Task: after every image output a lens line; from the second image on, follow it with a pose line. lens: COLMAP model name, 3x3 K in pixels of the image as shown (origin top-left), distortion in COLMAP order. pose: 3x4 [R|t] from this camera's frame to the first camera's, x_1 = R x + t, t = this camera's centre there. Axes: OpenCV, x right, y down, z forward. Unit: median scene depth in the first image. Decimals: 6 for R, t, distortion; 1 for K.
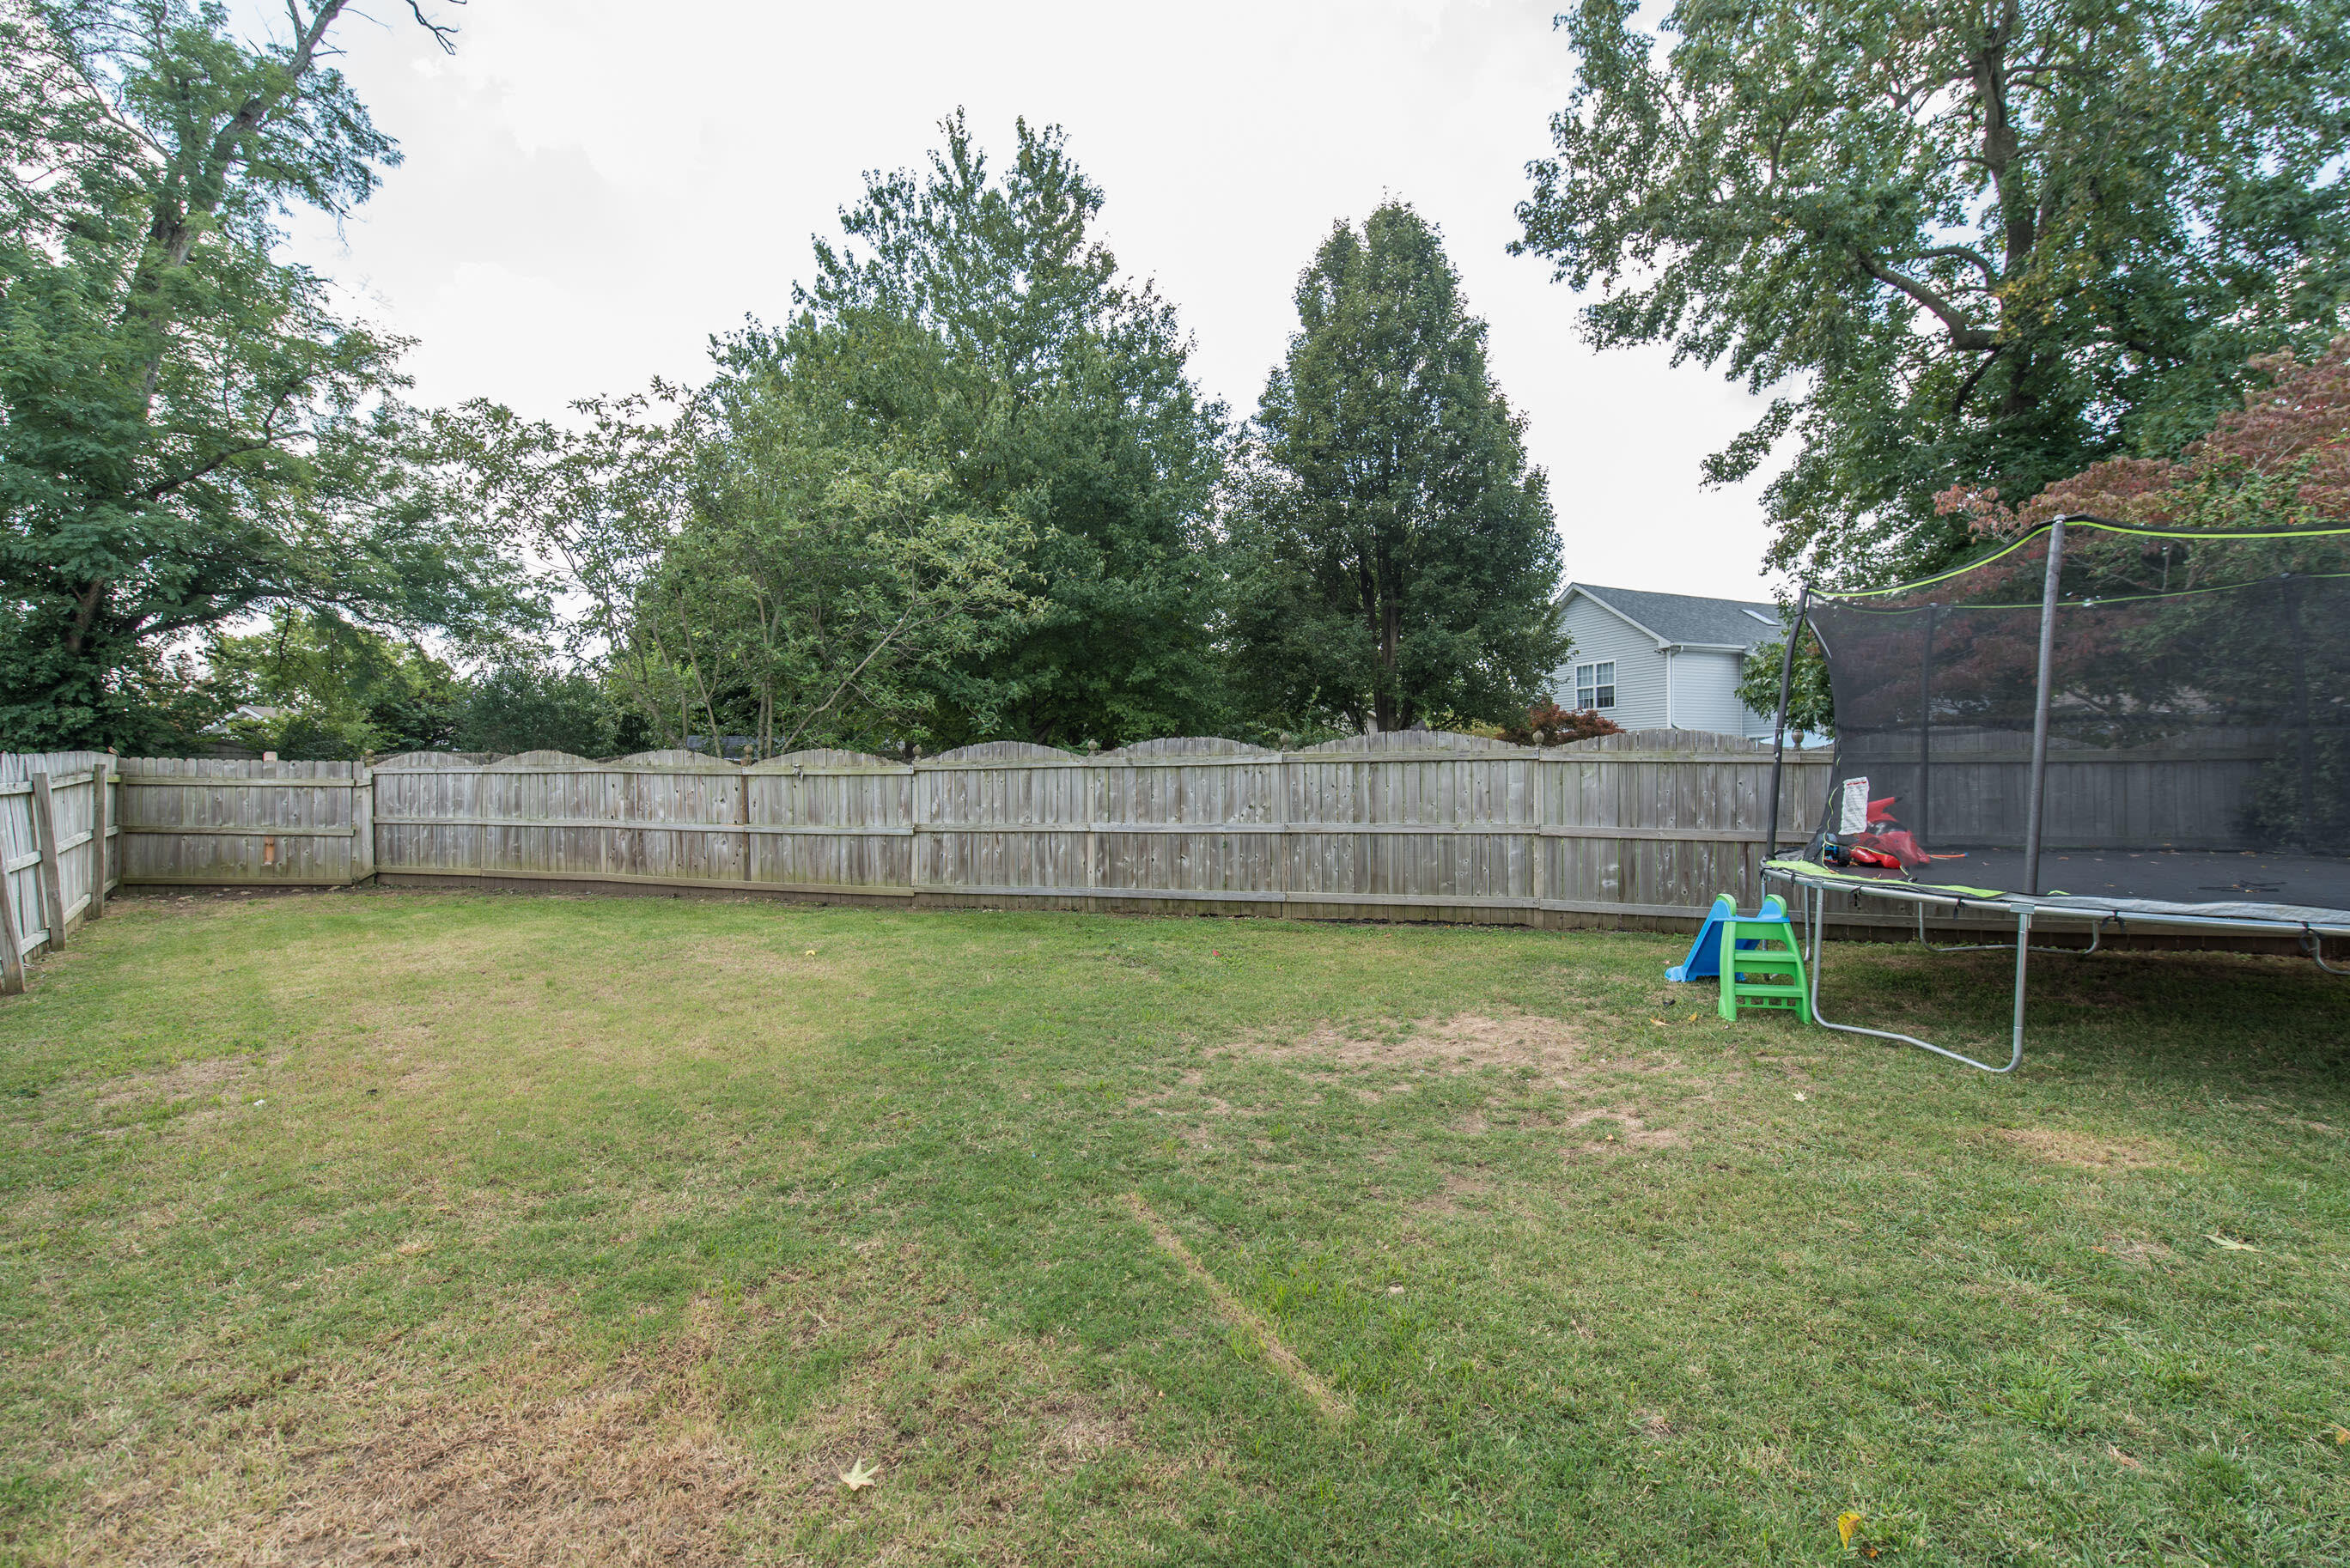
lens RADIAL K [[1037.5, 0, 1184.4], [0, 1037.5, 767.7], [0, 0, 1]] dist [0.008504, 0.000129]
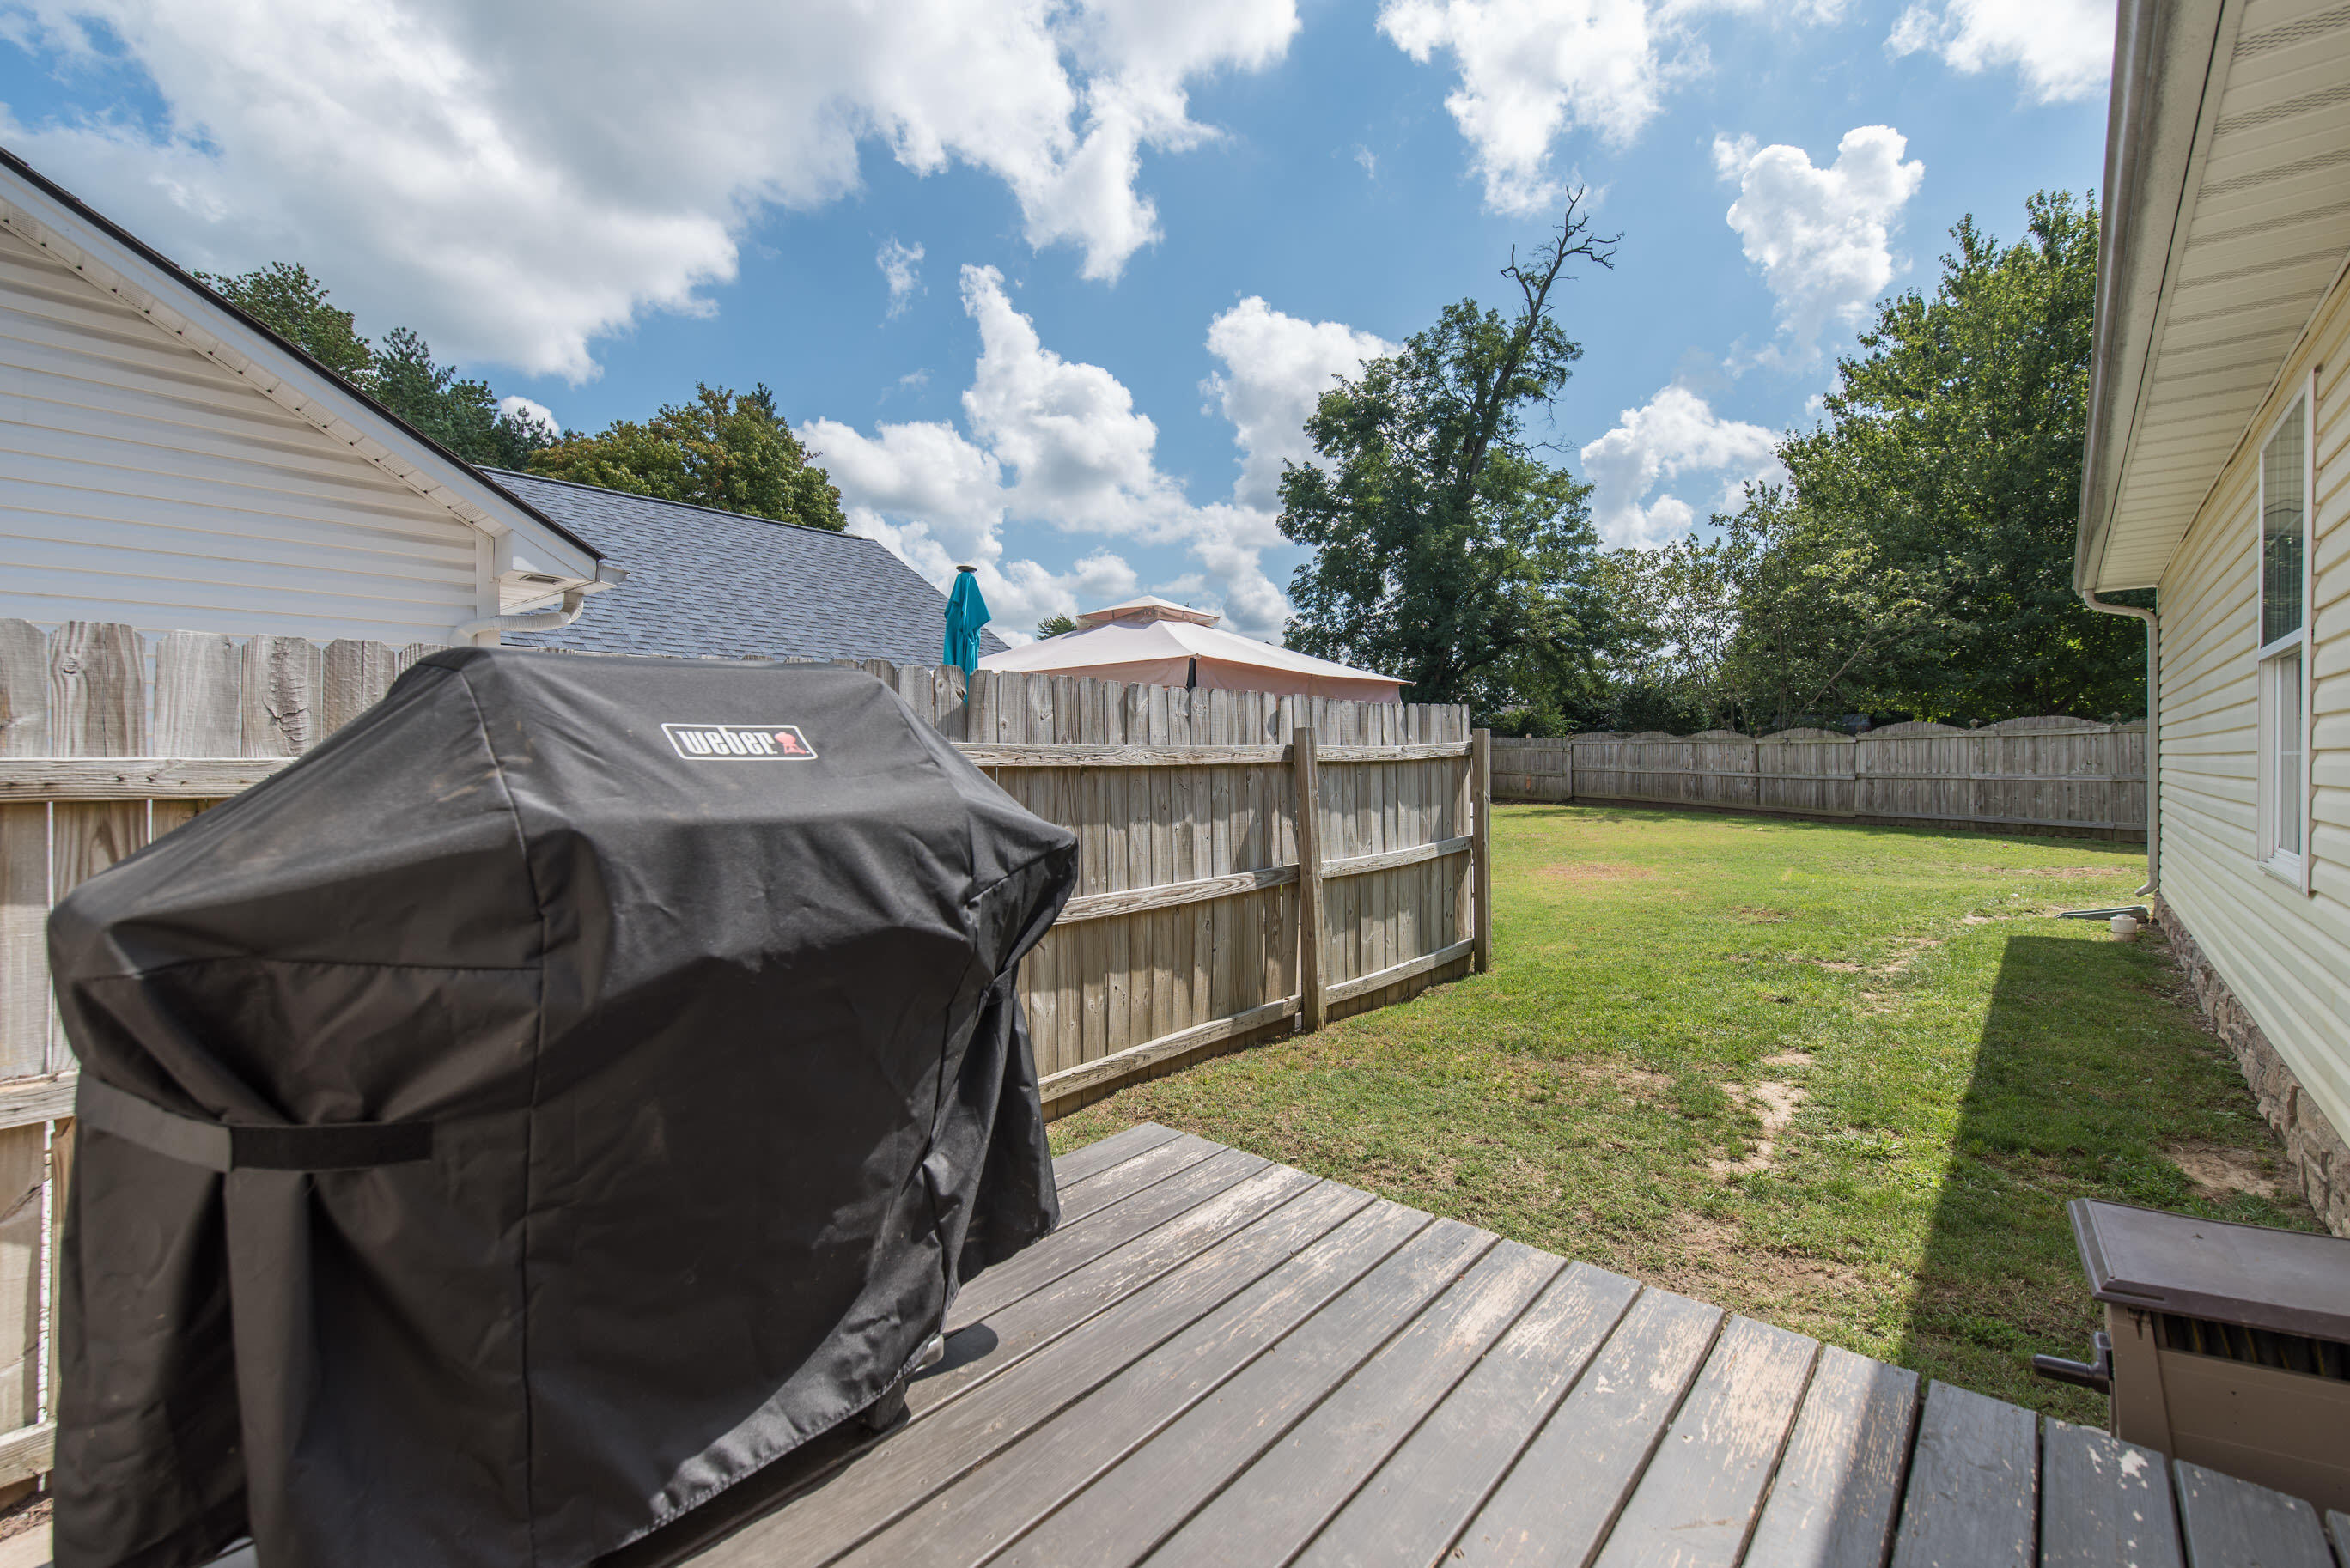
lens RADIAL K [[1037.5, 0, 1181.9], [0, 1037.5, 758.6], [0, 0, 1]] dist [0.008504, 0.000129]
pose [[0.537960, 0.008068, -0.842932, 0.488426], [0.002839, 0.999931, 0.011382, 0.008423], [0.842965, -0.008516, 0.537900, -0.689386]]
